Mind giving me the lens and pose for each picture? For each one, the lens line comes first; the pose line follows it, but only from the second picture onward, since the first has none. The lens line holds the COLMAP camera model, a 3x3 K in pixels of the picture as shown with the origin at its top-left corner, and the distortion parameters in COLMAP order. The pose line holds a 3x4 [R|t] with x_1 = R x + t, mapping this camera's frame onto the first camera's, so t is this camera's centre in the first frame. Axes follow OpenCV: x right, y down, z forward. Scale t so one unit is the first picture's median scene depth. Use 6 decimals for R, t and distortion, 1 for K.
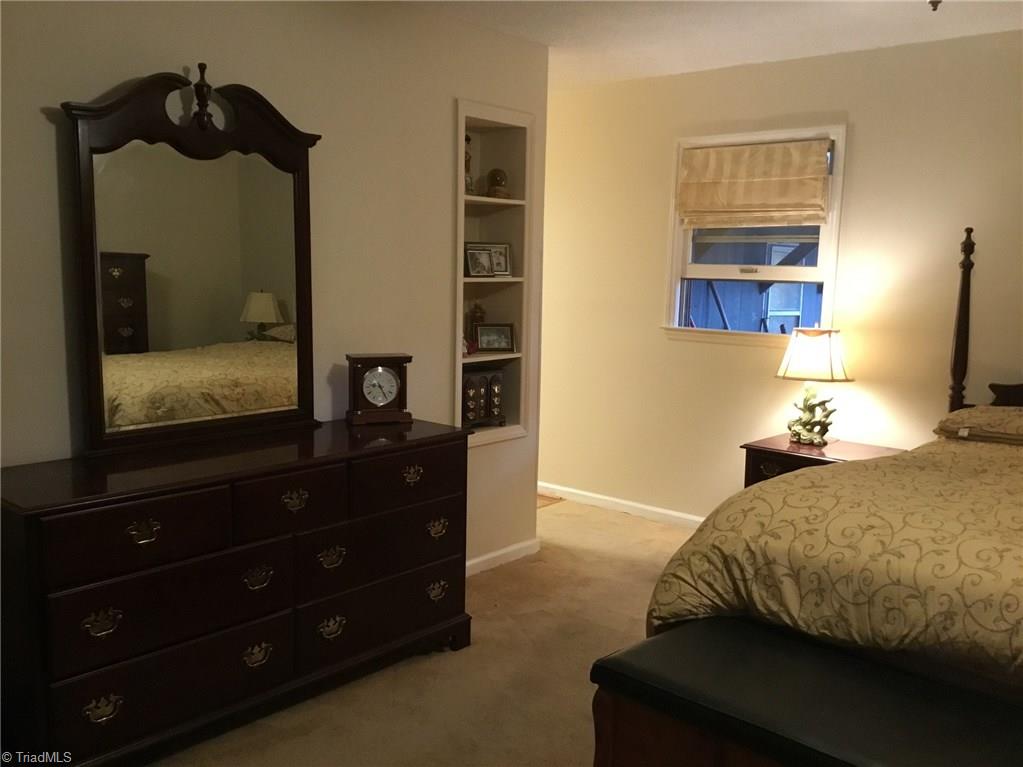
lens RADIAL K [[935.5, 0, 518.6], [0, 935.5, 377.4], [0, 0, 1]] dist [0.049230, 0.000000]
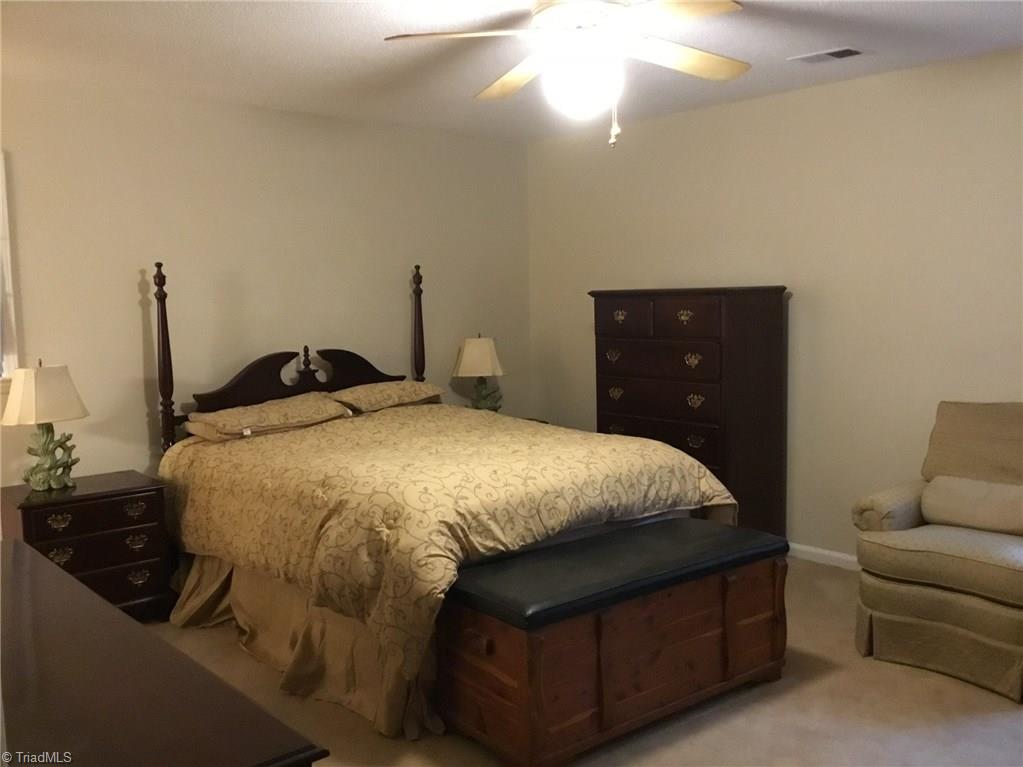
lens RADIAL K [[935.5, 0, 517.1], [0, 935.5, 391.0], [0, 0, 1]] dist [0.049230, 0.000000]
pose [[0.152459, -0.132560, 0.979379, -1.030525], [0.148560, 0.982778, 0.109894, -0.117685], [-0.977080, 0.128743, 0.169526, 0.714973]]
